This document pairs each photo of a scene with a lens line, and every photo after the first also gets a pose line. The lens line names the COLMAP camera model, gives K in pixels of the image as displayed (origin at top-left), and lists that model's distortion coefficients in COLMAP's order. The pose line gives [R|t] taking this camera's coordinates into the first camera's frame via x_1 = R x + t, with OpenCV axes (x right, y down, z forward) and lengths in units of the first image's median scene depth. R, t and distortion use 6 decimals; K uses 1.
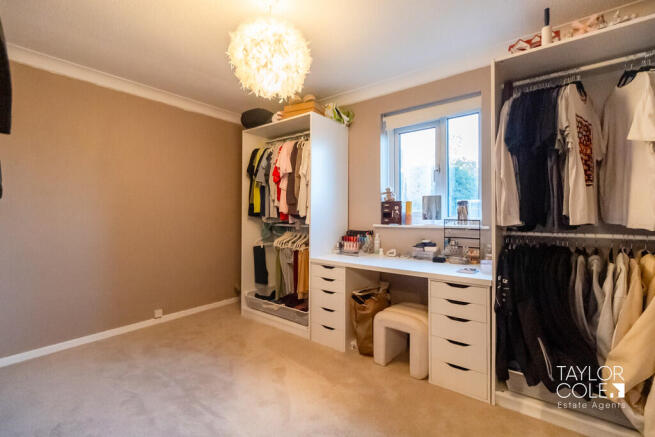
lens RADIAL K [[288.7, 0, 329.0], [0, 288.7, 215.5], [0, 0, 1]] dist [-0.000696, -0.000528]
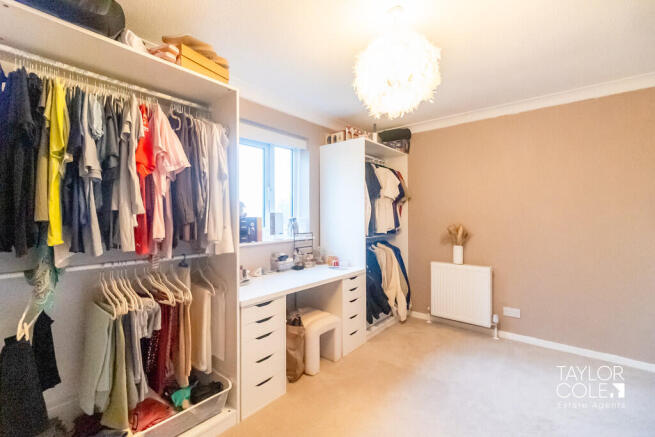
lens RADIAL K [[288.7, 0, 329.0], [0, 288.7, 215.5], [0, 0, 1]] dist [-0.000696, -0.000528]
pose [[0.029613, 0.003441, 0.999556, -0.682986], [0.007731, 0.999963, -0.003671, -0.048691], [-0.999532, 0.007836, 0.029586, 0.704331]]
